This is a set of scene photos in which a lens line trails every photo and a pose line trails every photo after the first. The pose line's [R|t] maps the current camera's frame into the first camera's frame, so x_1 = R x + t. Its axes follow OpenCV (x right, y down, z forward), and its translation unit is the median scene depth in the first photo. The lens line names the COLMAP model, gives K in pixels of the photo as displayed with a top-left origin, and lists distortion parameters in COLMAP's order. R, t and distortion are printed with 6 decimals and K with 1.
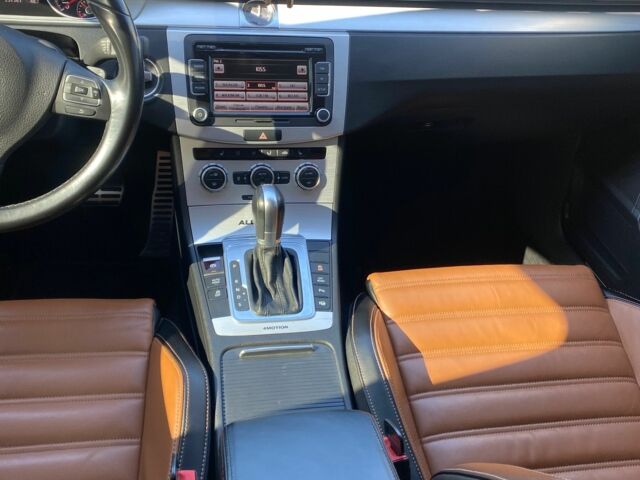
lens RADIAL K [[647.8, 0, 320.0], [0, 647.8, 240.0], [0, 0, 1]] dist [0.170783, -0.481830]
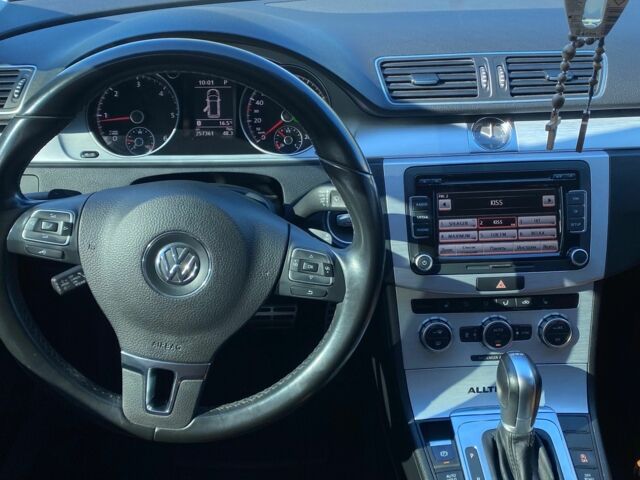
lens RADIAL K [[647.8, 0, 320.0], [0, 647.8, 240.0], [0, 0, 1]] dist [0.170783, -0.481830]
pose [[0.986786, -0.017528, -0.161078, -0.176138], [0.007558, 0.998028, -0.062307, -0.166482], [0.161853, 0.060266, 0.984973, 0.173469]]
